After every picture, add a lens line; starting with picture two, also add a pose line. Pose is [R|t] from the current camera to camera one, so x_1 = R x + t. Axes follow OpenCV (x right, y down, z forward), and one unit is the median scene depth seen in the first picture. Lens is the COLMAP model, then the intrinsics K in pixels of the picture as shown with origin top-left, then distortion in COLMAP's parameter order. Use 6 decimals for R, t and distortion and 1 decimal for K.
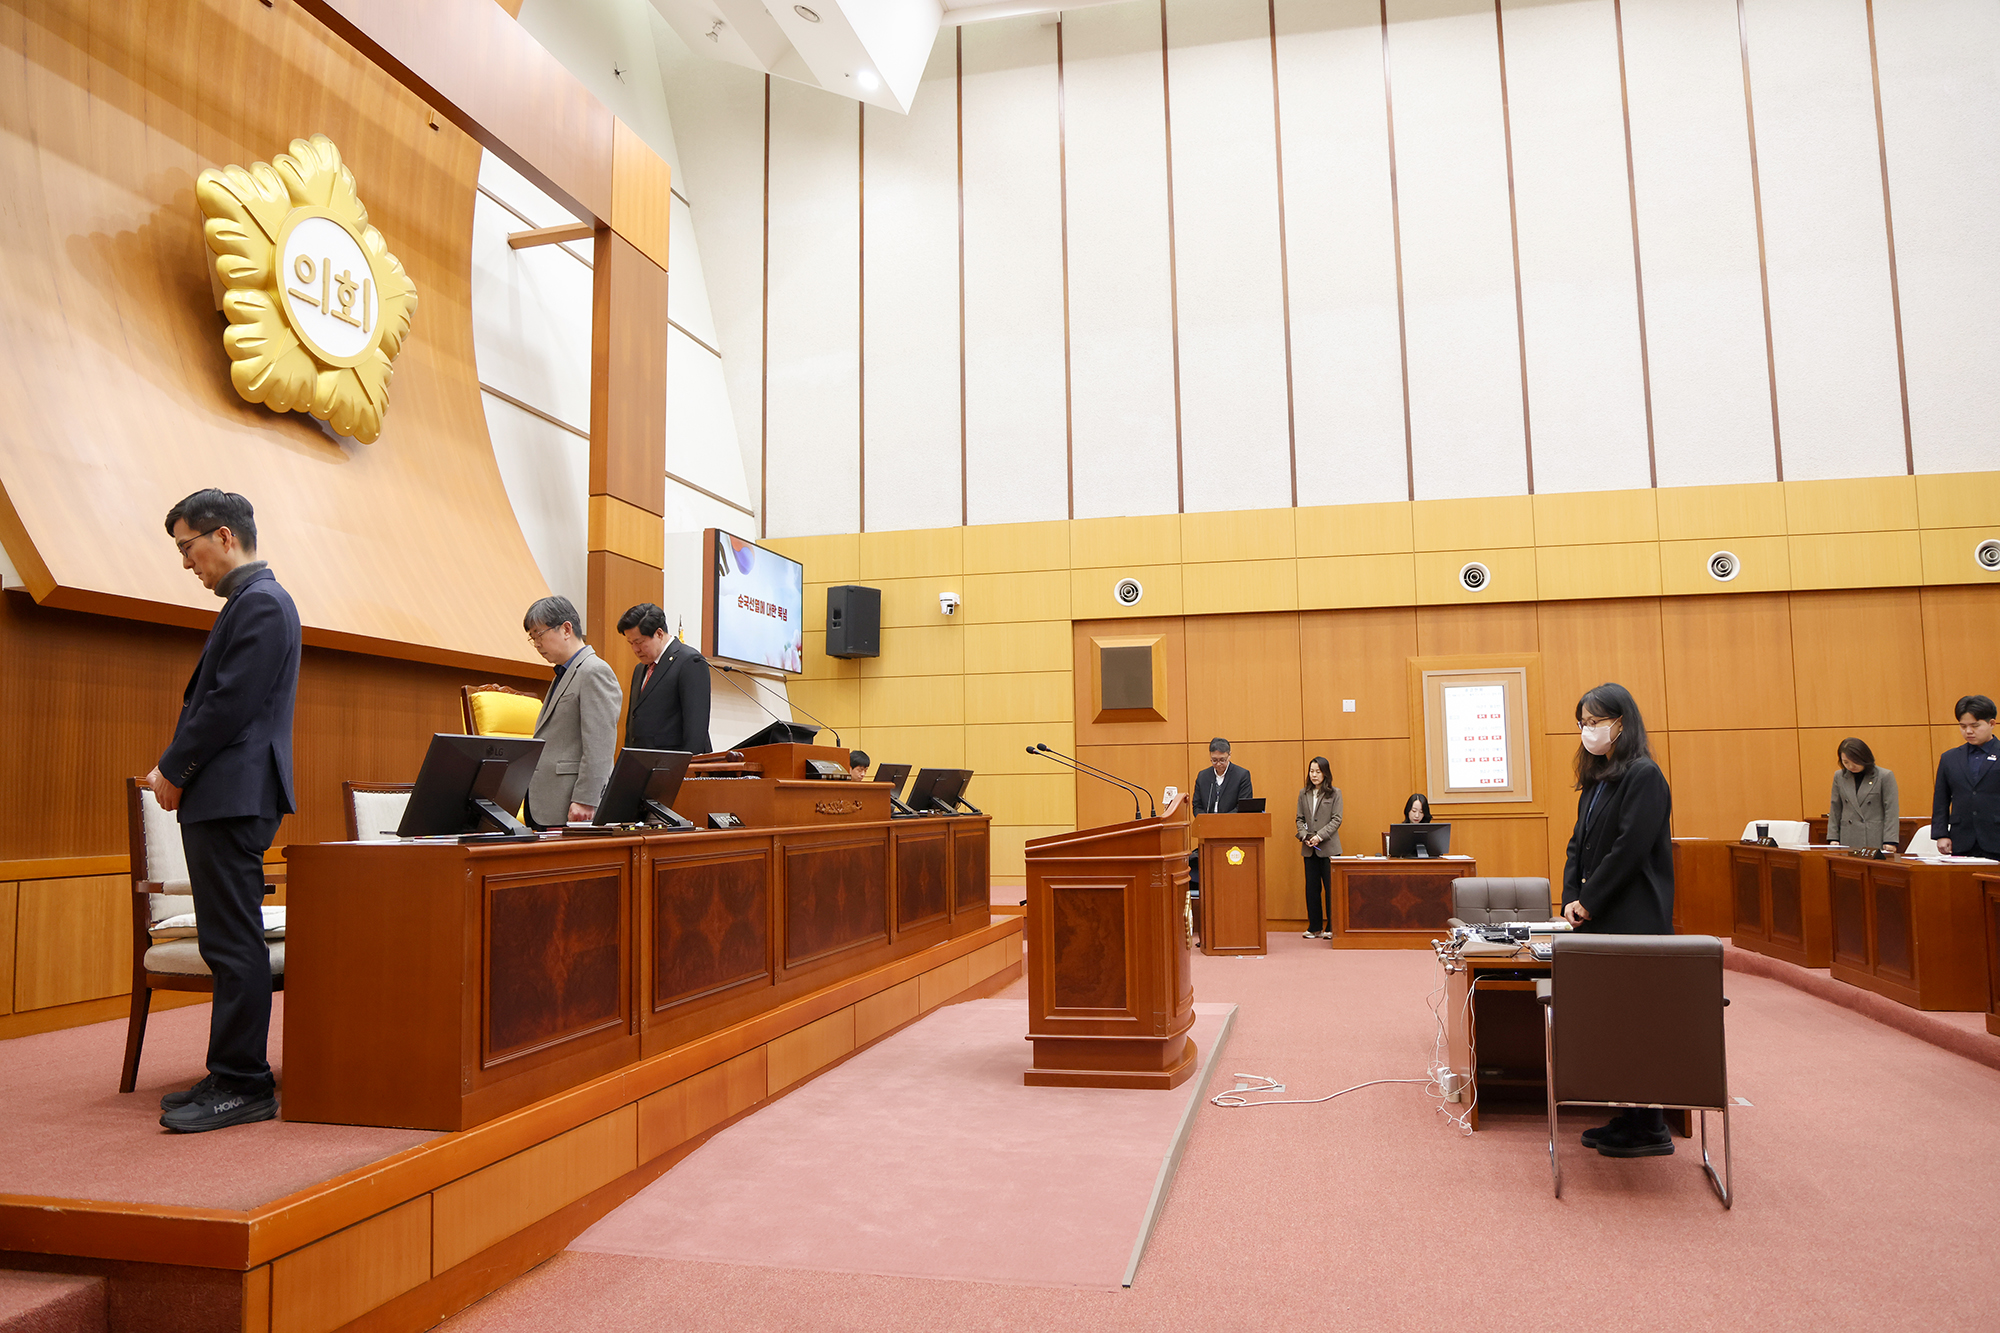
lens RADIAL K [[1379.0, 0, 1000.0], [0, 1379.0, 666.5], [0, 0, 1]] dist [-0.072260, 0.068861]
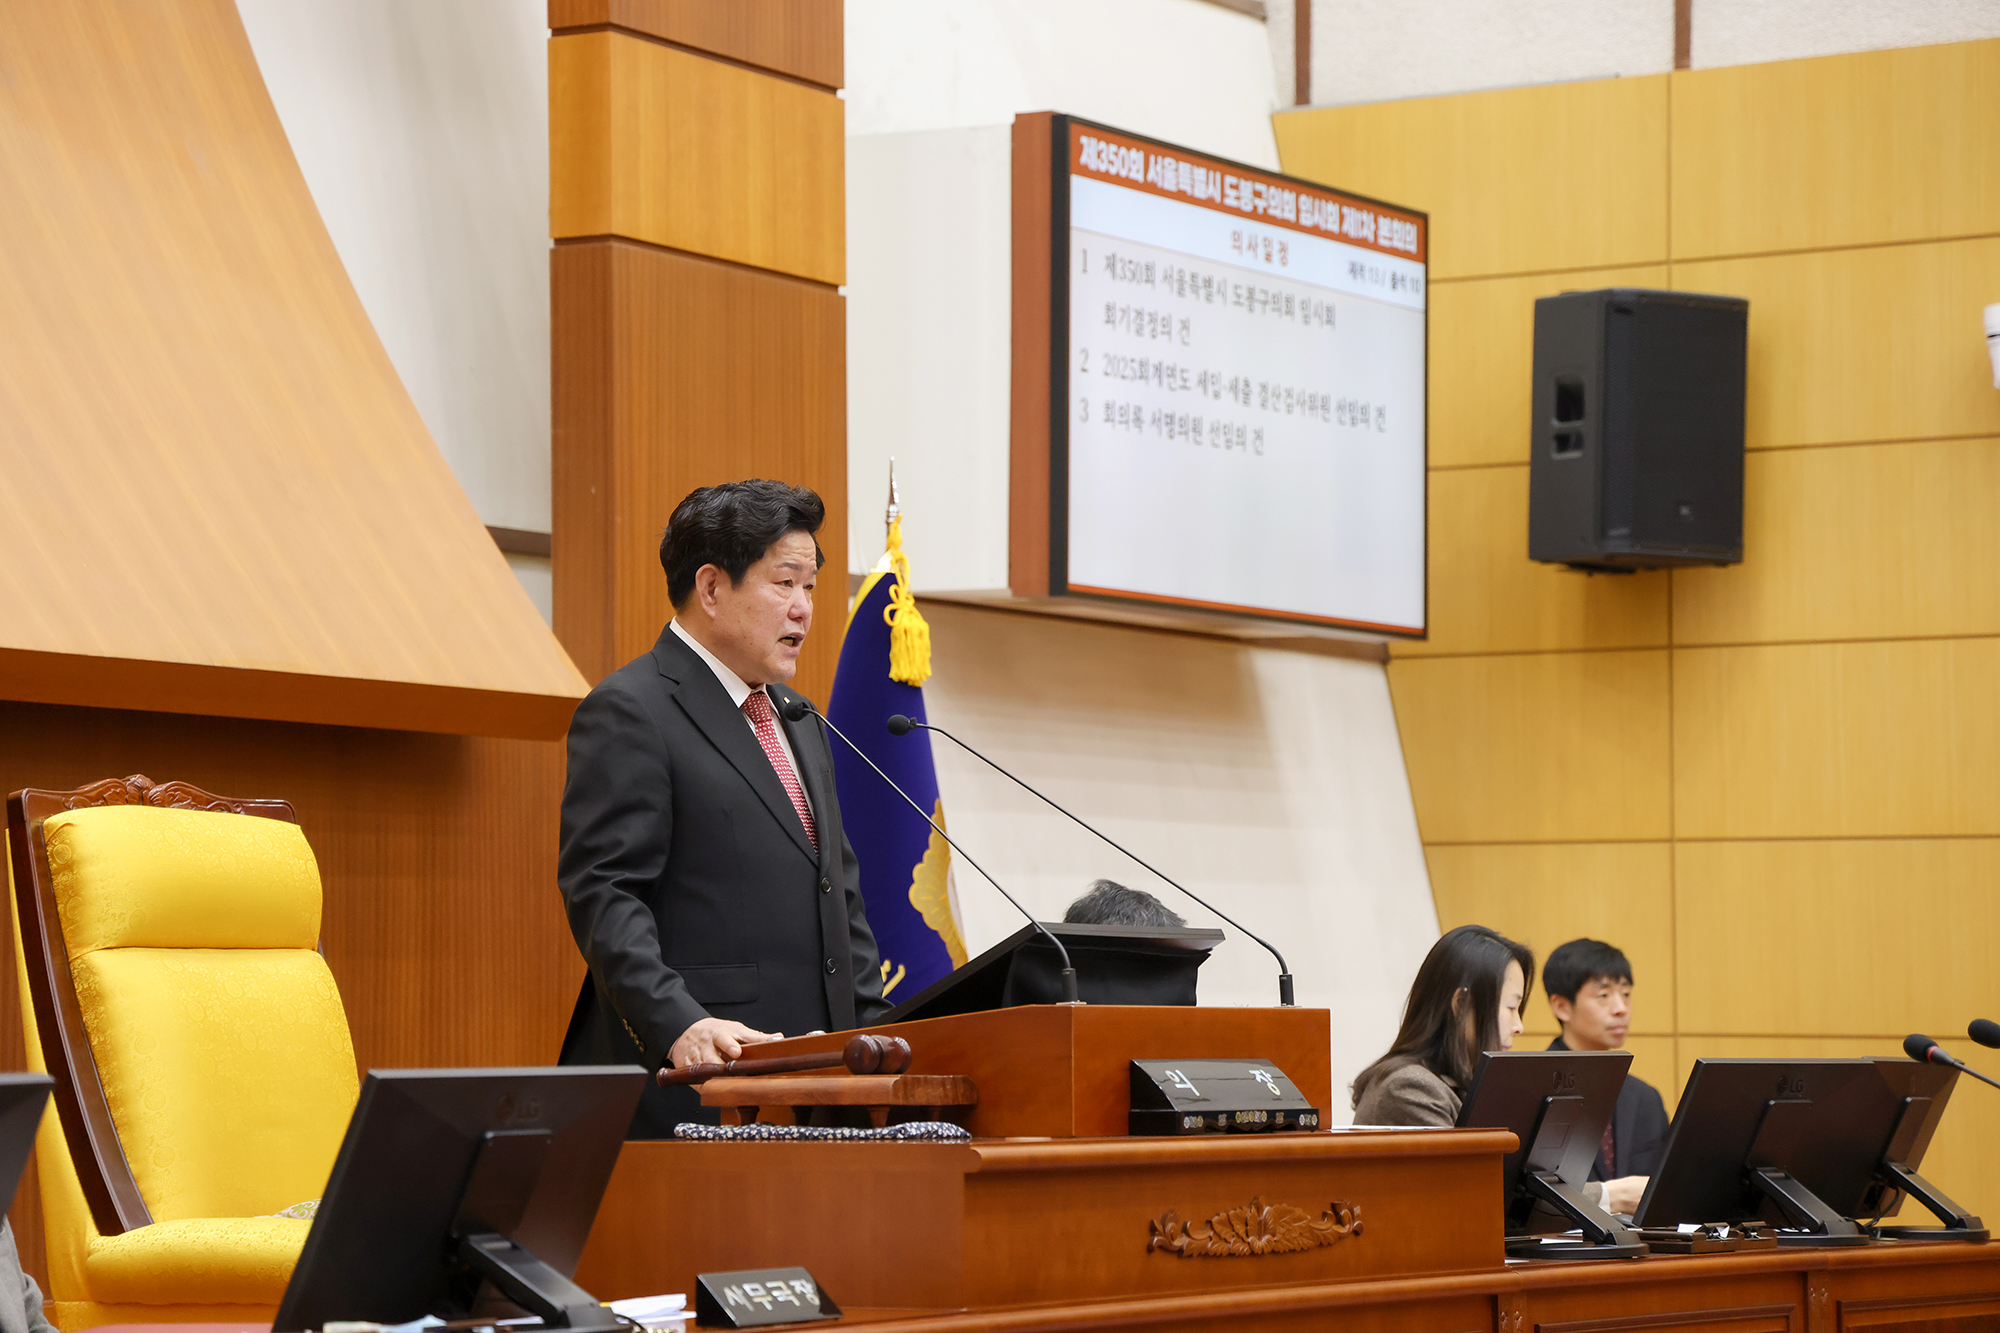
lens RADIAL K [[5756.0, 0, 1000.0], [0, 5756.0, 666.5], [0, 0, 1]] dist [0.837390, -1.368497]
pose [[0.962312, -0.004794, -0.271905, 0.136710], [0.013709, 0.999429, 0.030896, -0.044146], [0.271602, -0.033459, 0.961828, -0.132844]]
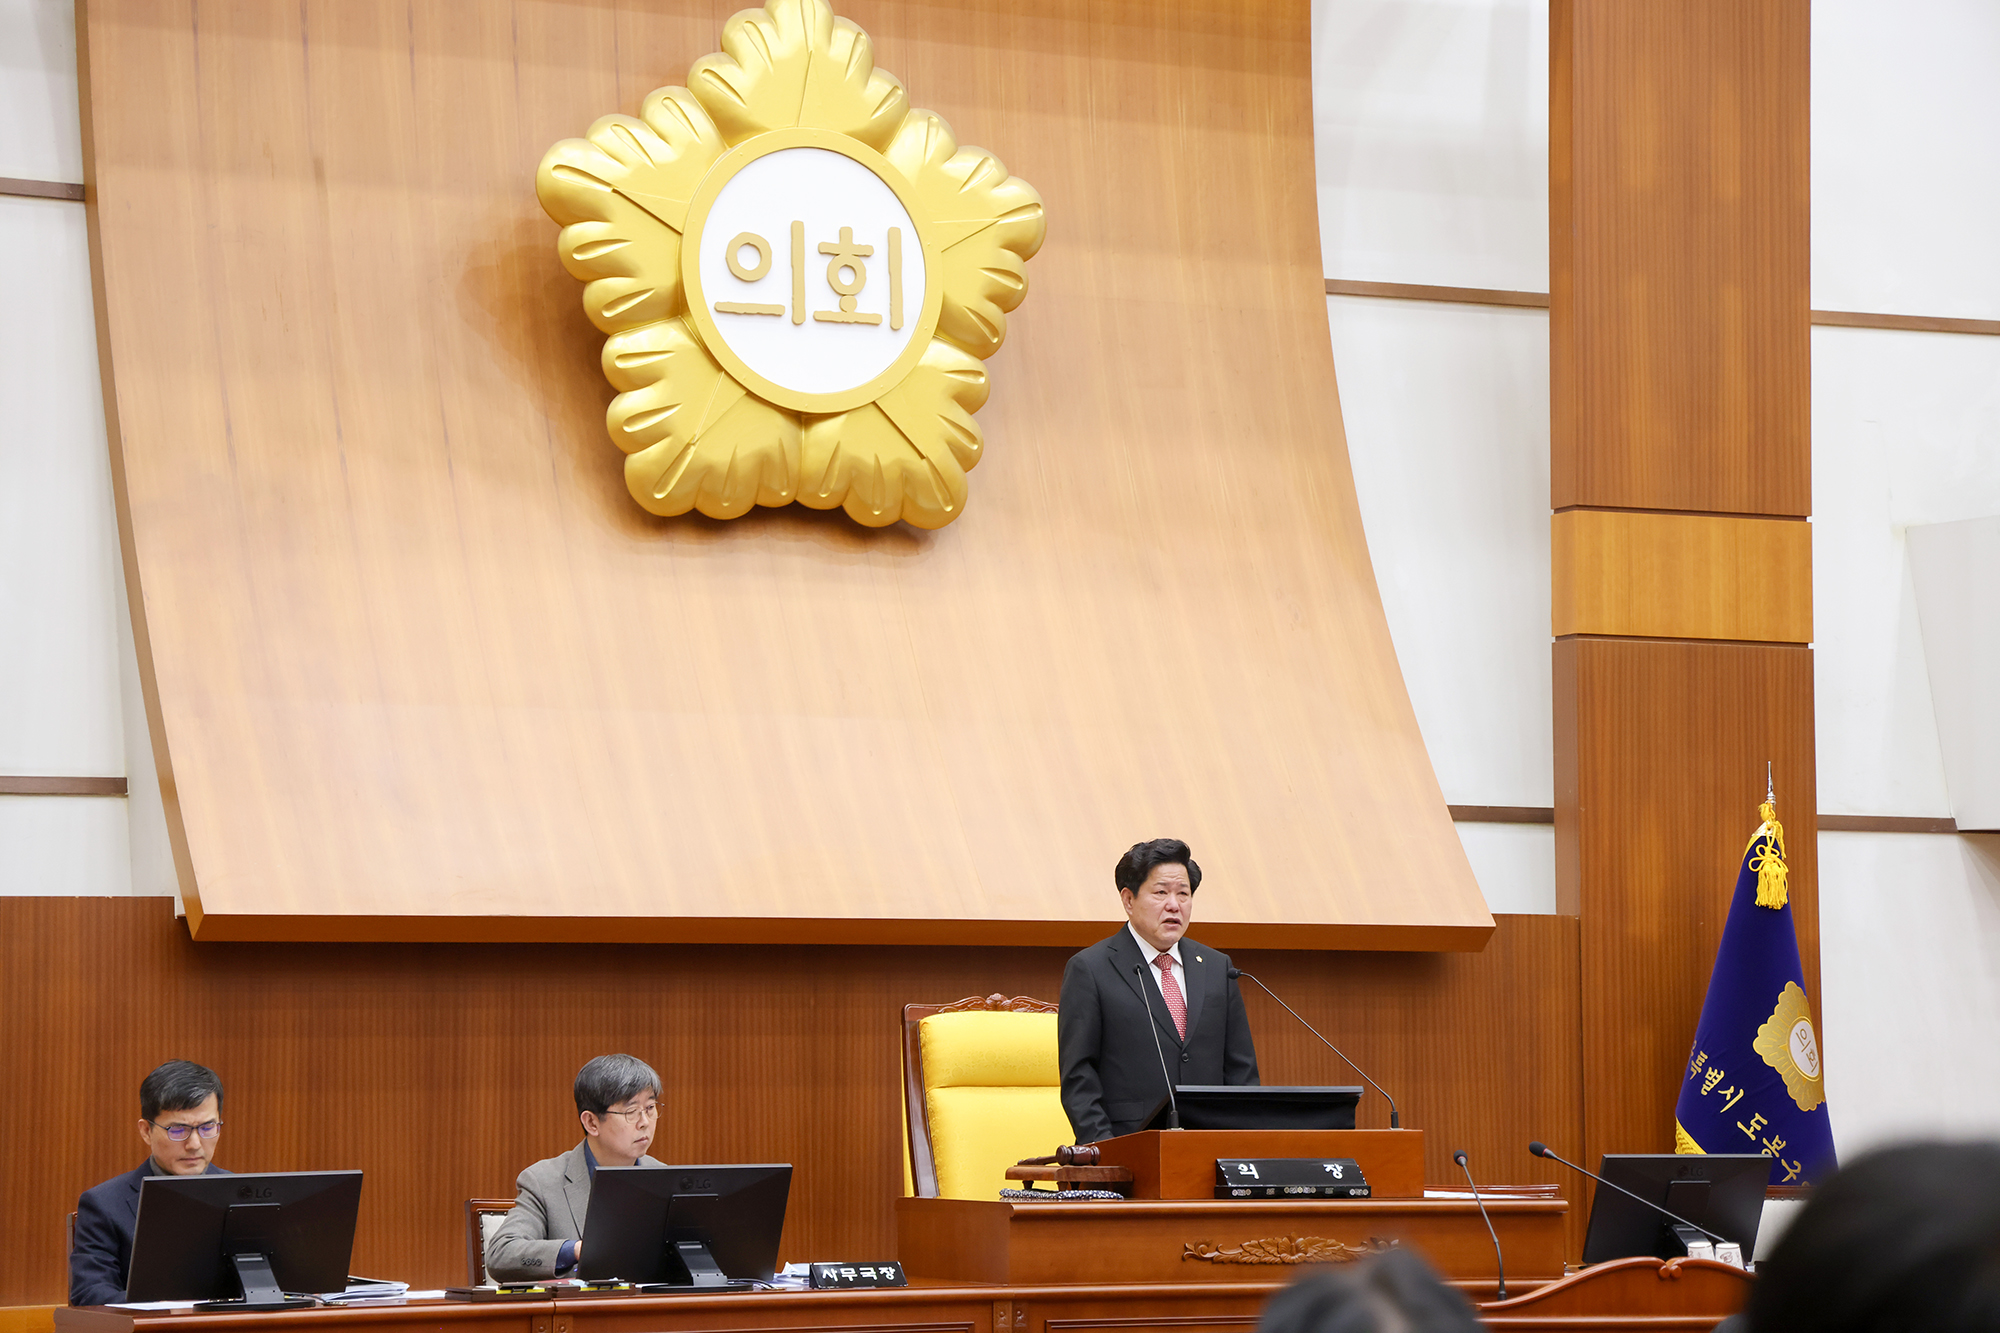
lens RADIAL K [[5310.0, 0, 1000.0], [0, 5310.0, 666.5], [0, 0, 1]] dist [0.644293, 0.550445]
pose [[0.646512, -0.042858, -0.761699, 1.218149], [0.063955, 0.997951, -0.001867, -0.110151], [0.760218, -0.047507, 0.647928, -0.362403]]
